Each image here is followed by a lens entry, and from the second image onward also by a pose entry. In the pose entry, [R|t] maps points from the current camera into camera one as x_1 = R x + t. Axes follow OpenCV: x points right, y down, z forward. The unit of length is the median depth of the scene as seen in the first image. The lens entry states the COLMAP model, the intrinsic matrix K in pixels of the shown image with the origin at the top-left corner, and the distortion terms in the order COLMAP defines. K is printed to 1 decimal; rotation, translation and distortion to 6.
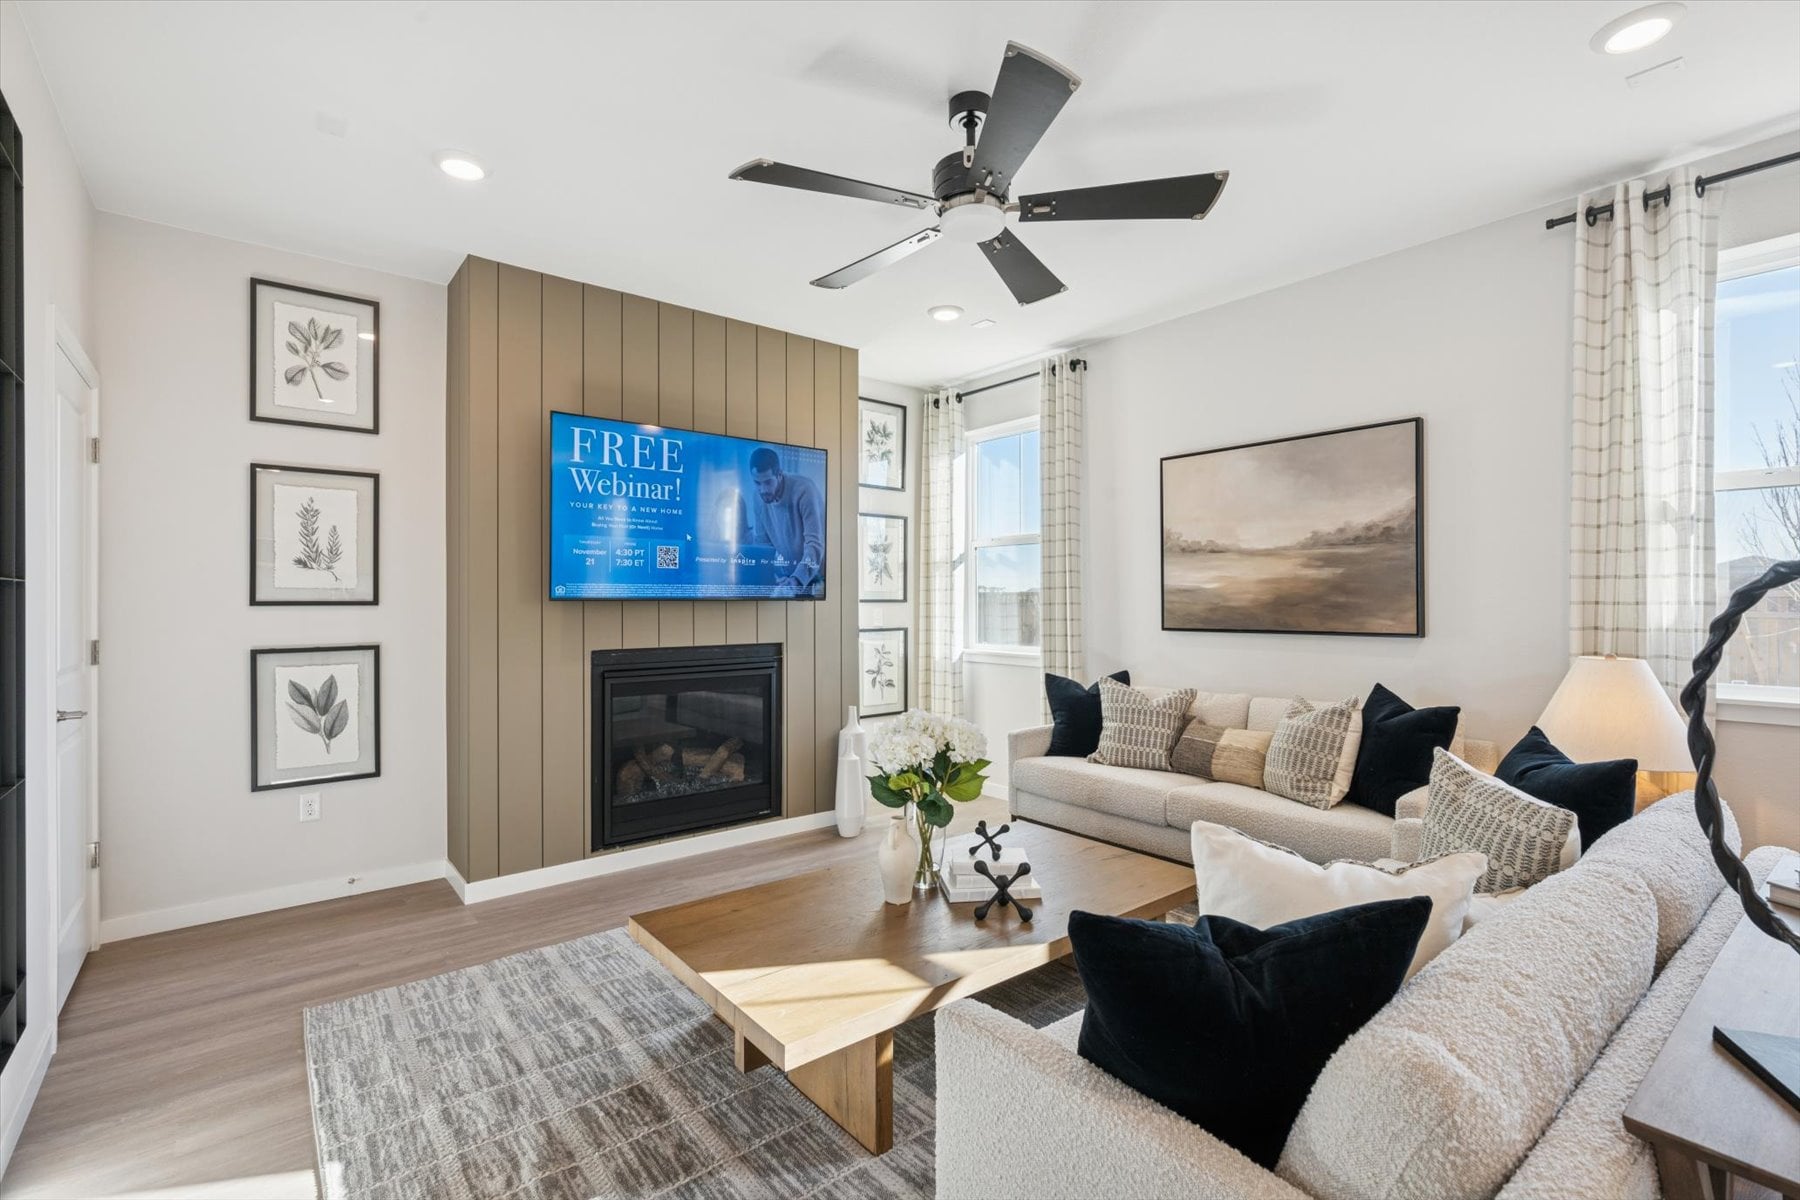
lens RADIAL K [[808.1, 0, 891.8], [0, 808.1, 595.9], [0, 0, 1]] dist [-0.002502, -0.000381]
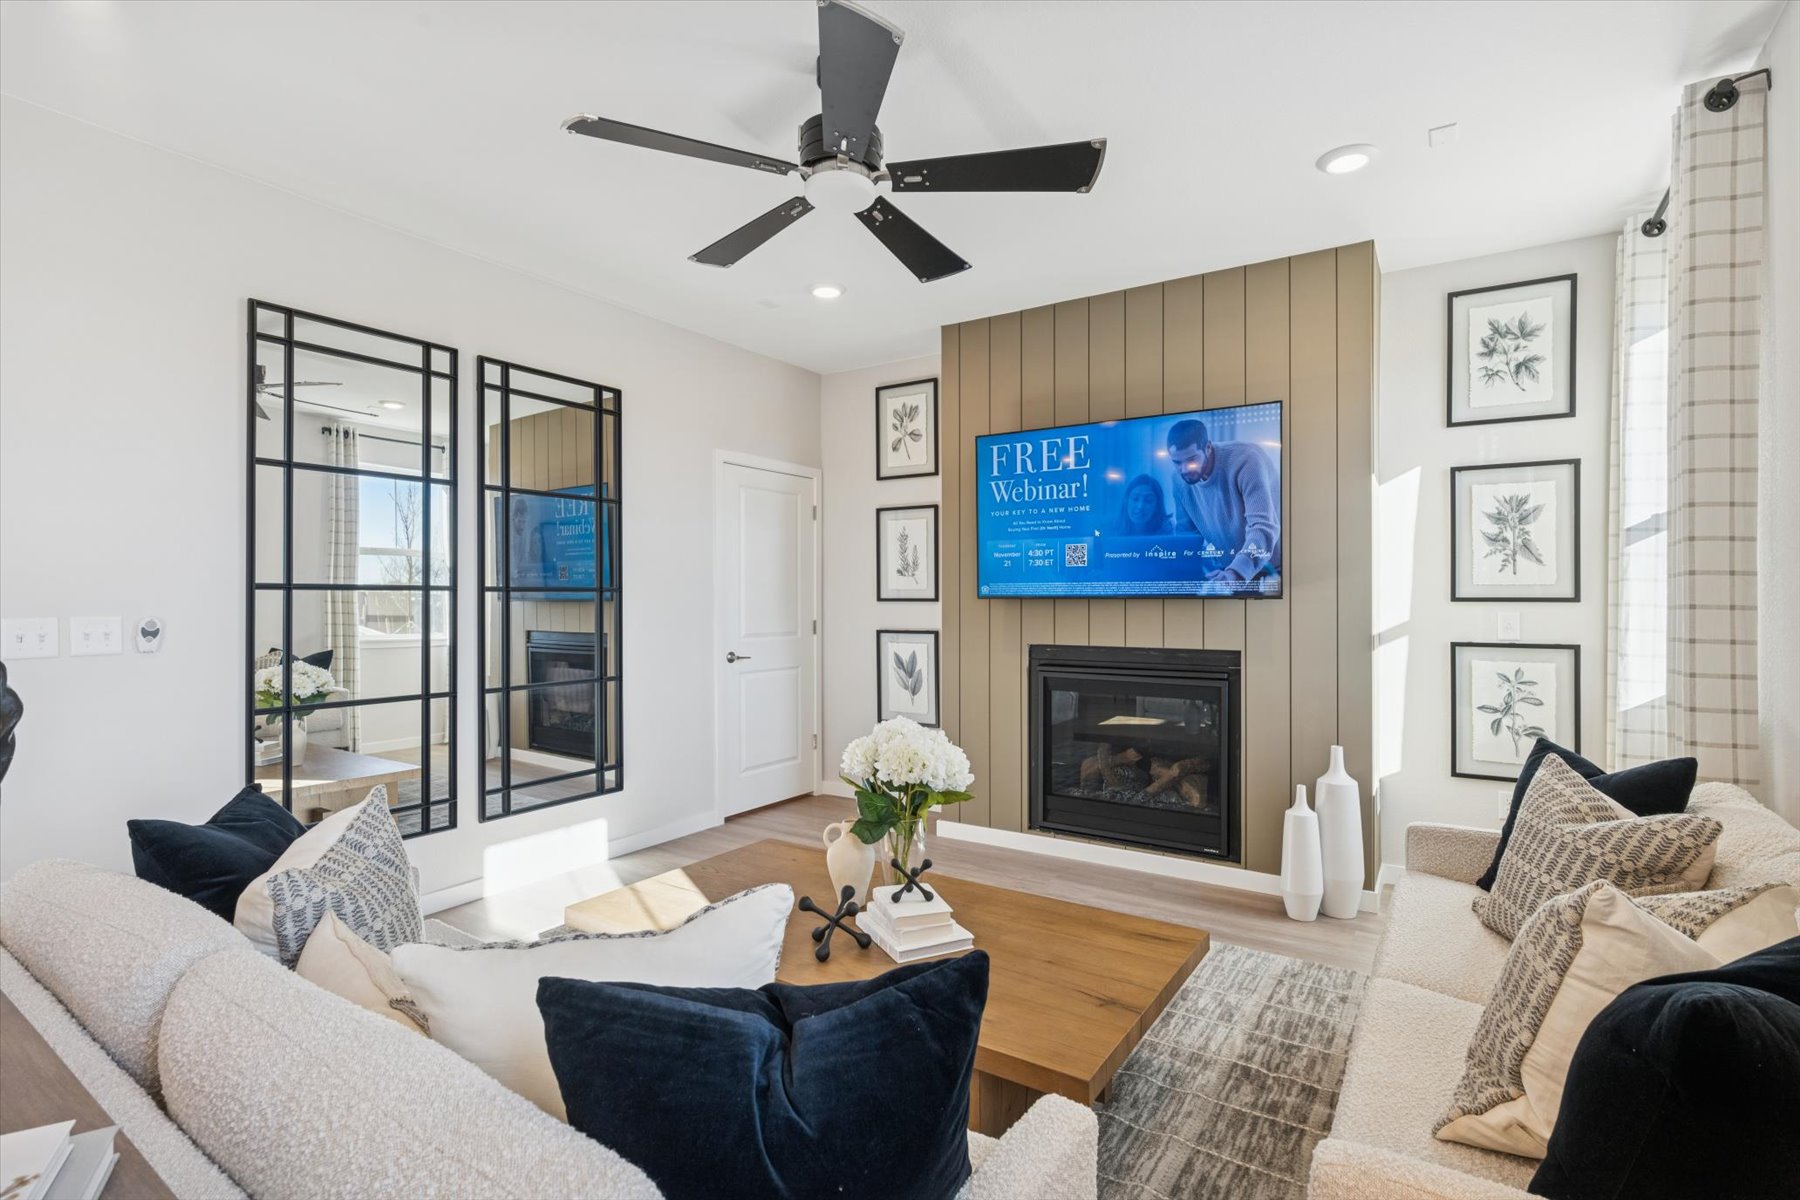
lens RADIAL K [[851.7, 0, 919.0], [0, 851.7, 595.3], [0, 0, 1]] dist [-0.001475, 0.000150]
pose [[0.310800, -0.001047, -0.950475, 0.673935], [0.004922, 0.999988, 0.000508, 0.000252], [0.950463, -0.004836, 0.310802, 0.499702]]
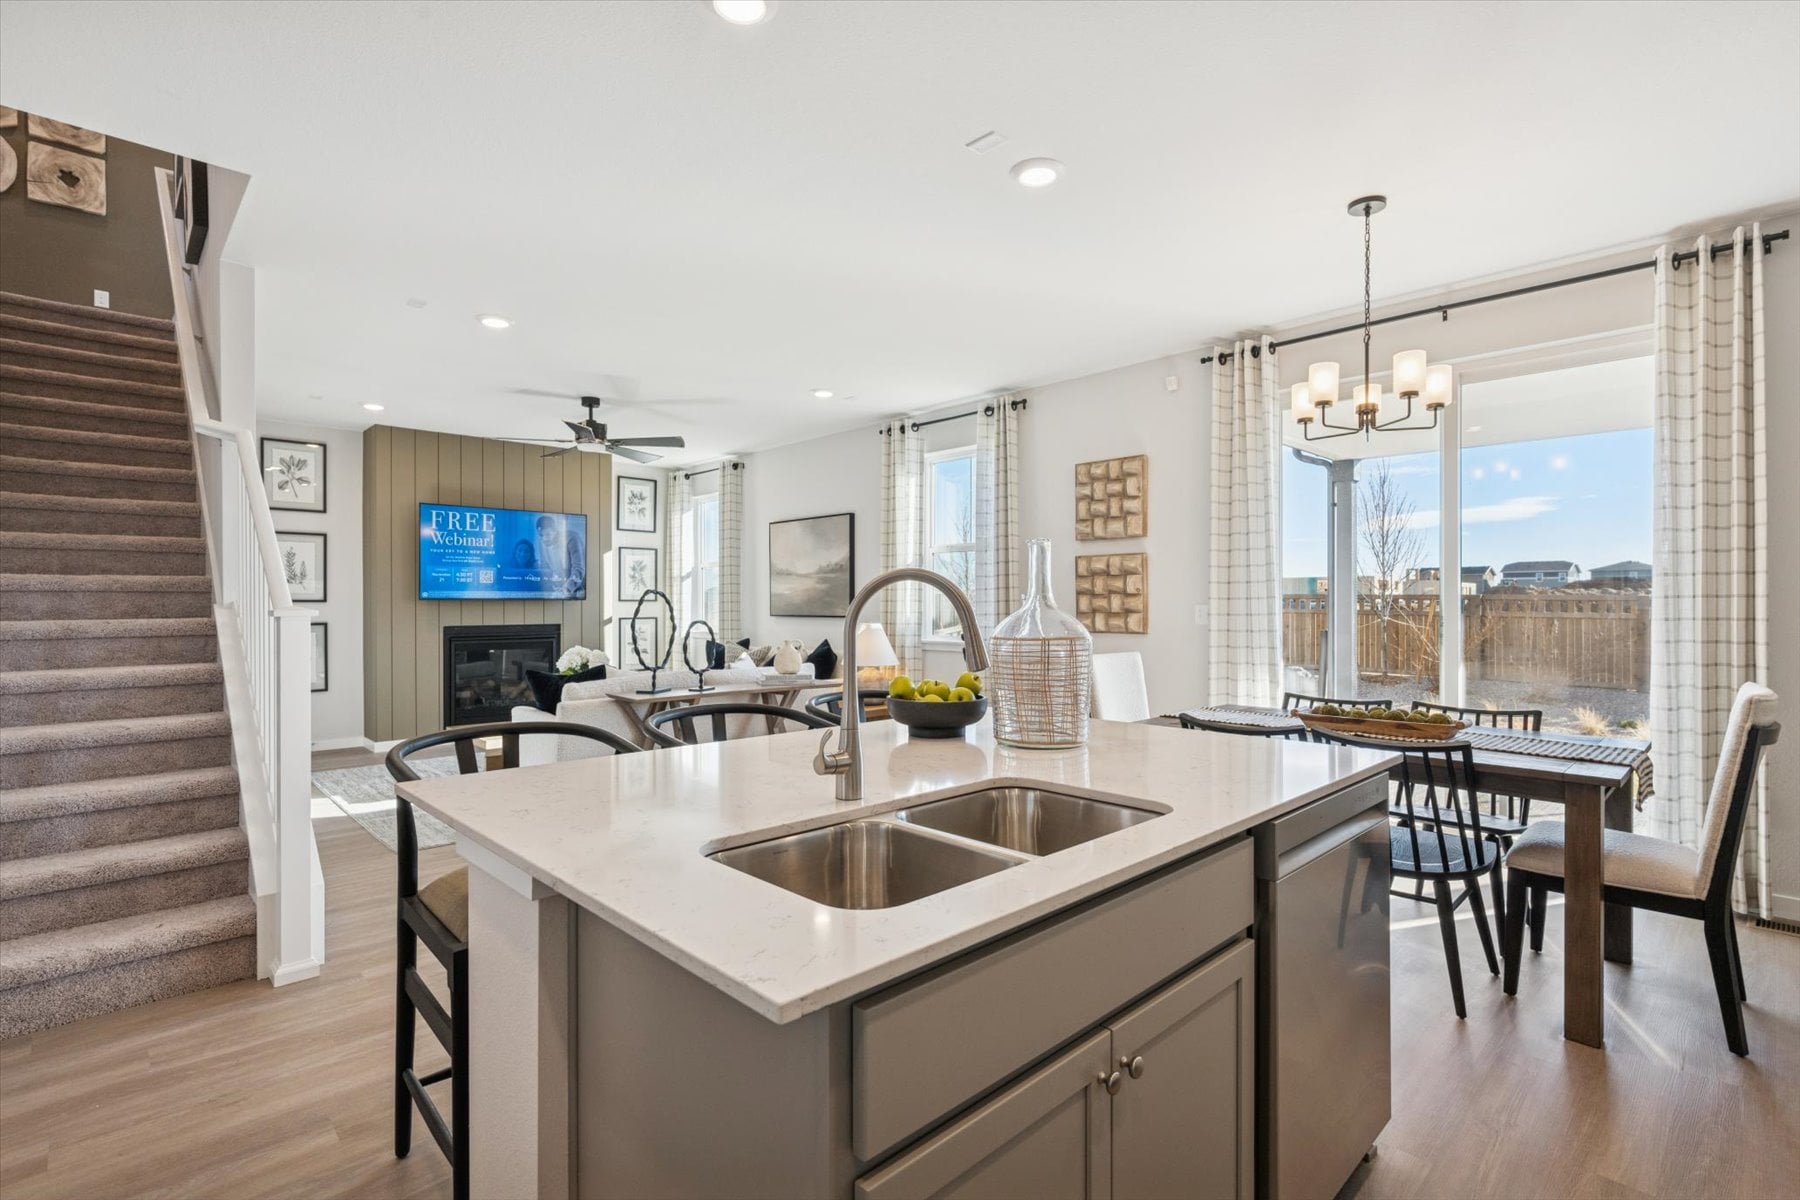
lens RADIAL K [[842.8, 0, 900.0], [0, 842.8, 600.0], [0, 0, 1]] dist [-0.001845, -0.000137]
pose [[0.996403, 0.000785, 0.084735, 0.524999], [-0.001051, 0.999995, 0.003088, -0.001147], [-0.084732, -0.003166, 0.996399, -1.052981]]
